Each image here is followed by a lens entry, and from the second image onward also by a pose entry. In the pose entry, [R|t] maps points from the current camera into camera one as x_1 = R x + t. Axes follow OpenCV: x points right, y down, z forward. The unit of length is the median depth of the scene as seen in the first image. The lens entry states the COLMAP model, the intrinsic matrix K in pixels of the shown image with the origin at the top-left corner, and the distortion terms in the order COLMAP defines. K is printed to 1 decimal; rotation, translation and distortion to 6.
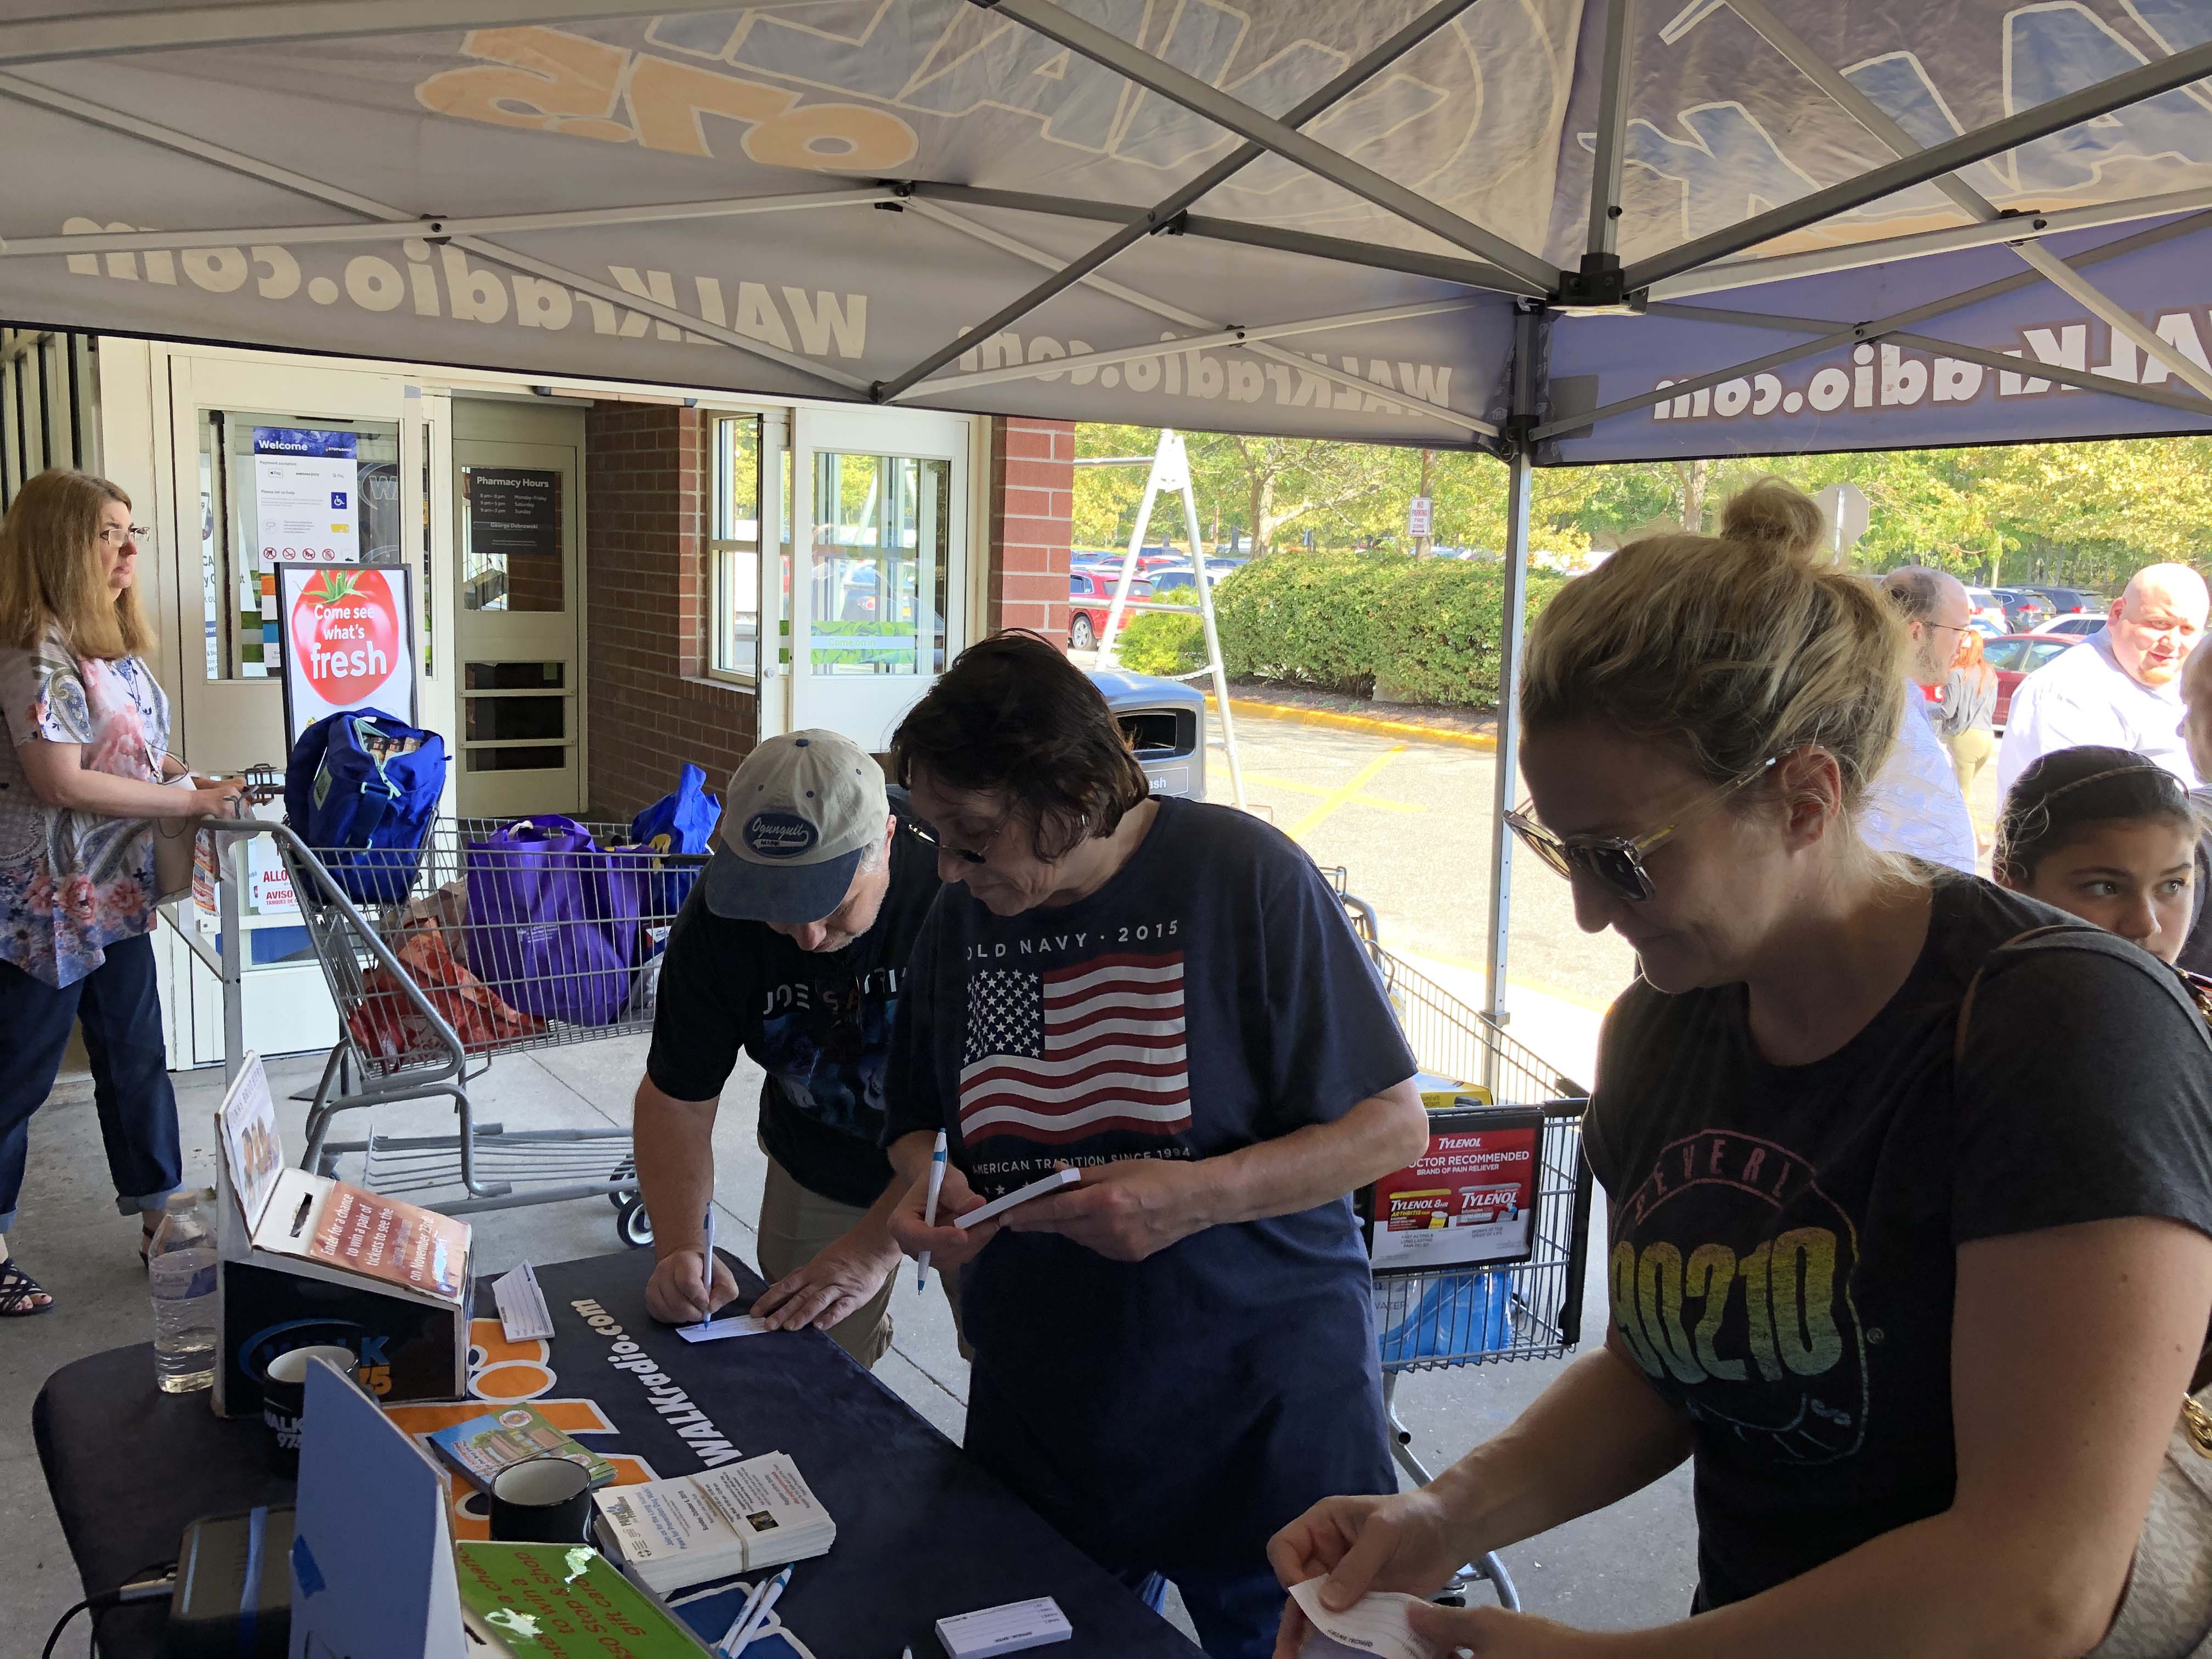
lens RADIAL K [[1814.4, 0, 1111.4], [0, 1814.4, 822.7], [0, 0, 1]] dist [-0.006819, 0.004423]
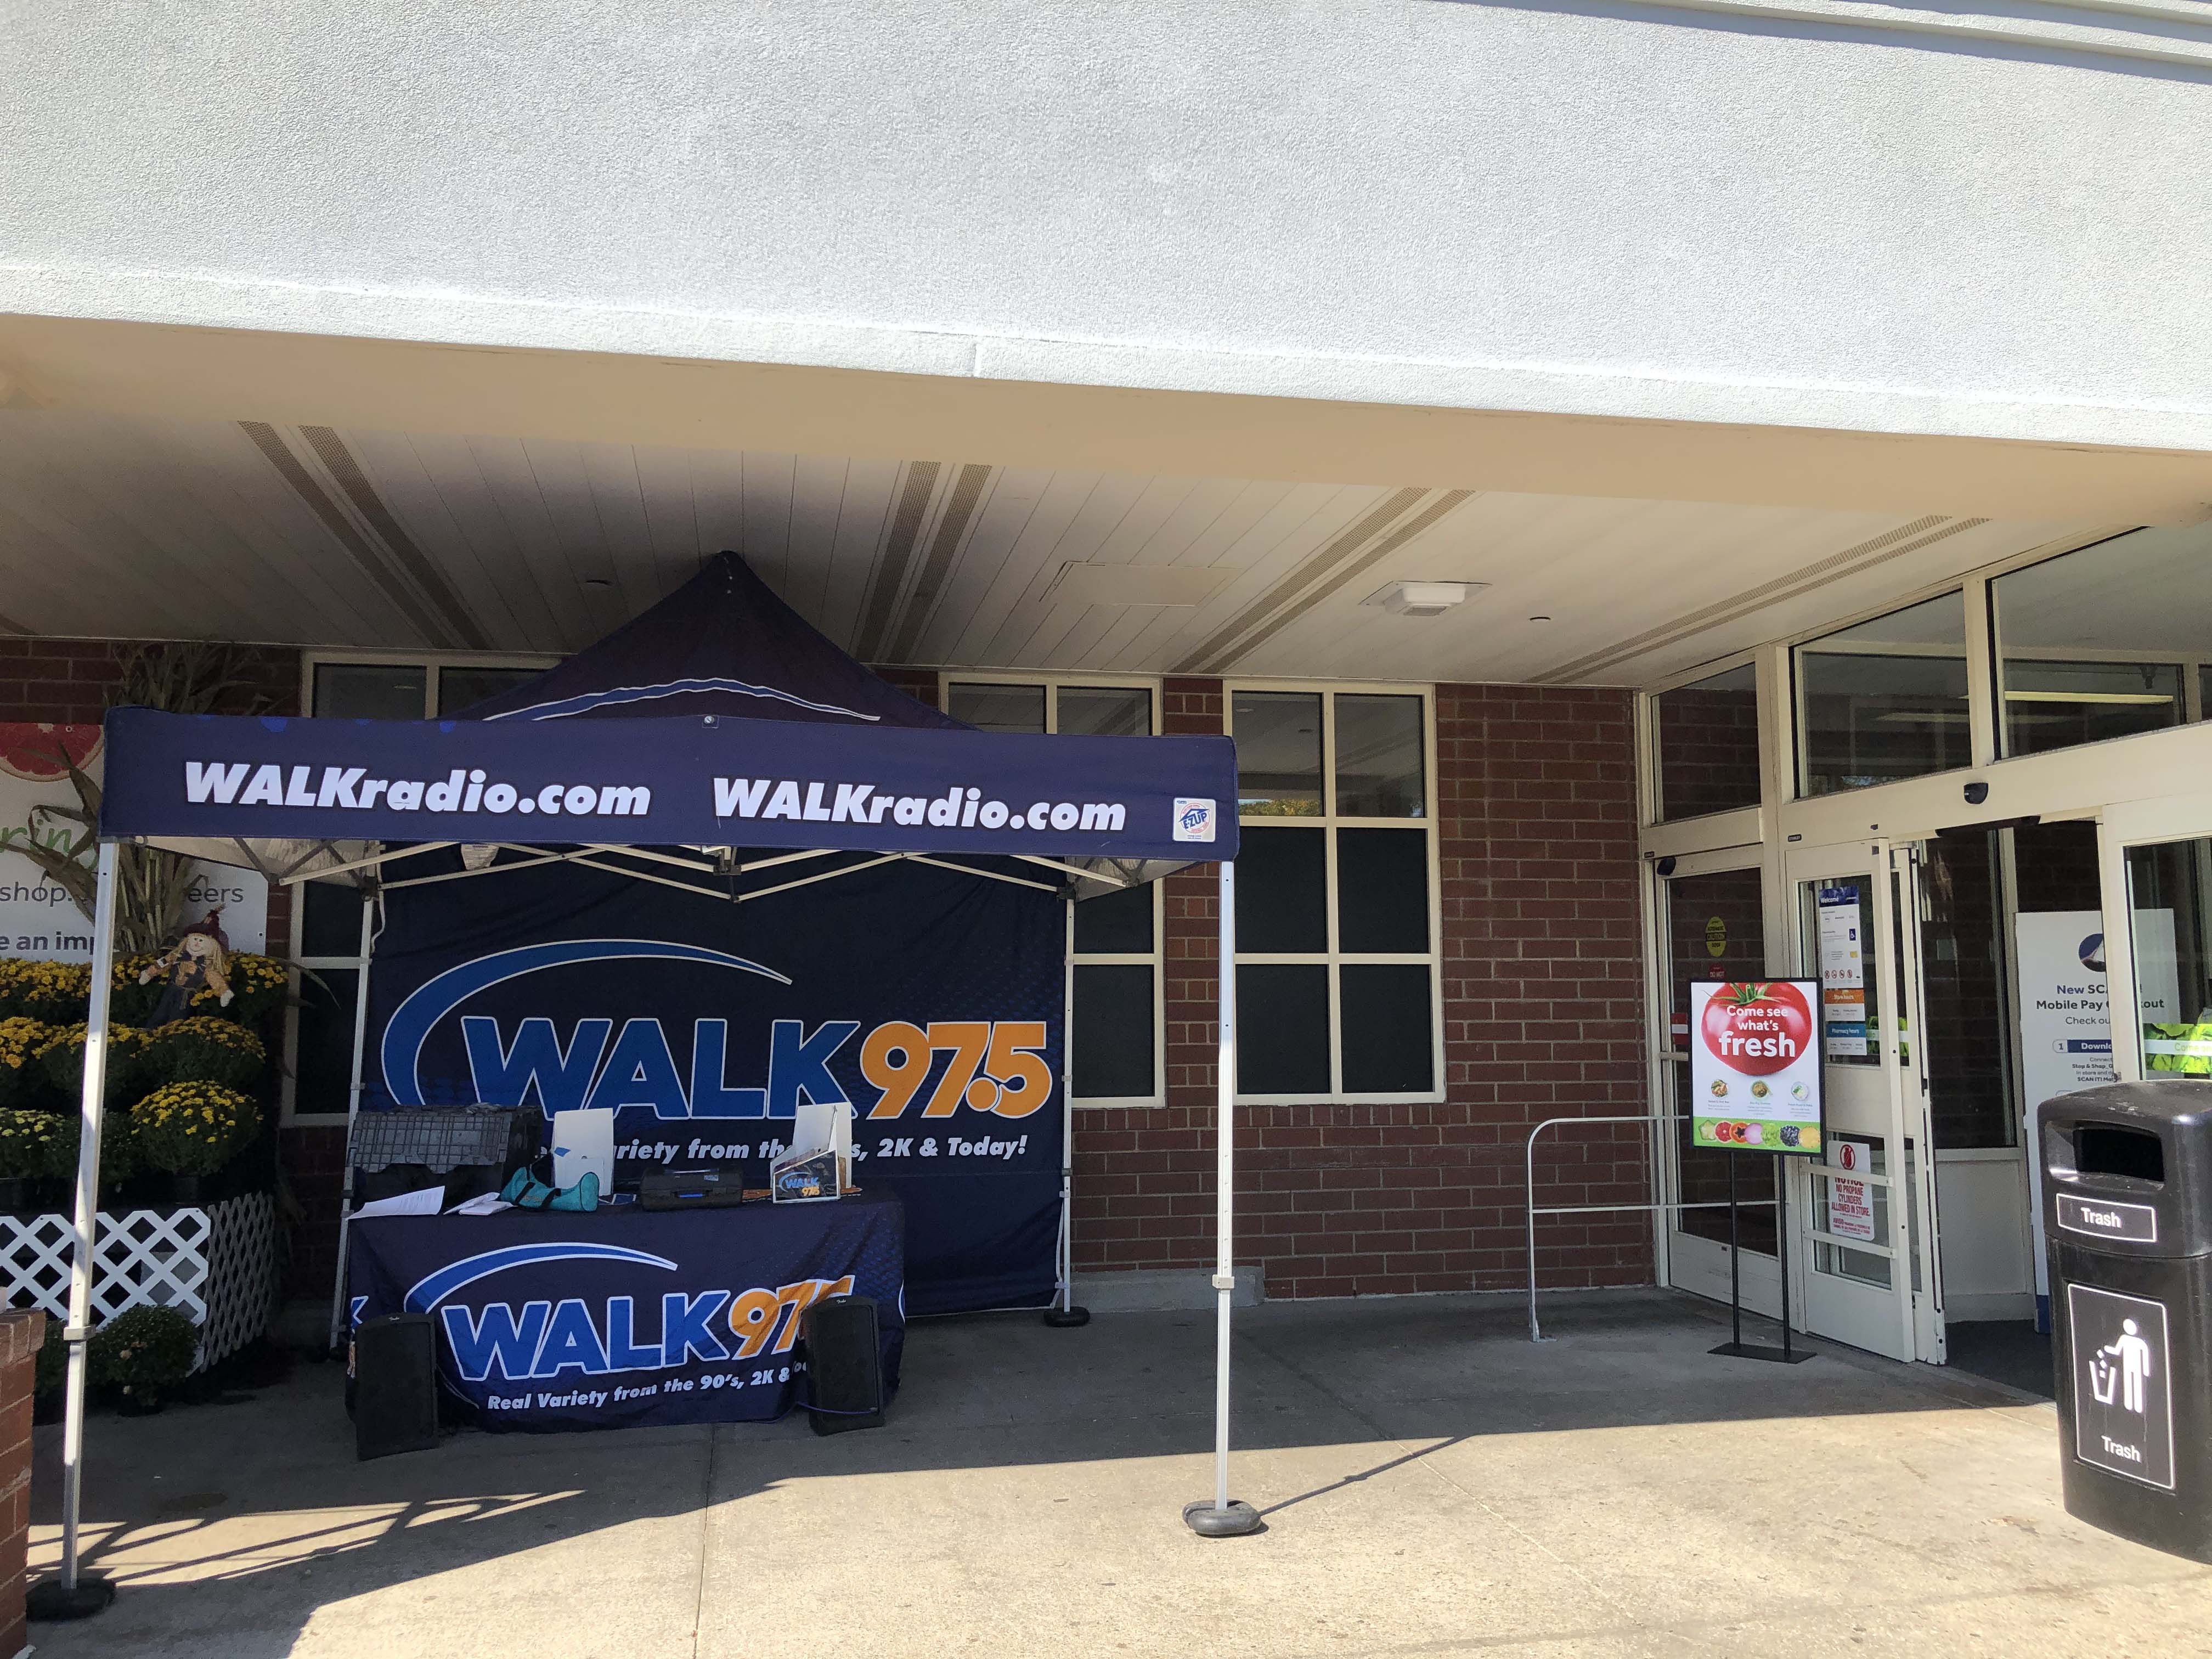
lens RADIAL K [[1769.0, 0, 1089.8], [0, 1769.0, 821.7], [0, 0, 1]] dist [0.123324, -0.204905]
pose [[-0.403210, -0.121848, -0.906959, 2.046702], [-0.145535, 0.987020, -0.067903, -0.165329], [0.903461, 0.104615, -0.415709, 2.003378]]
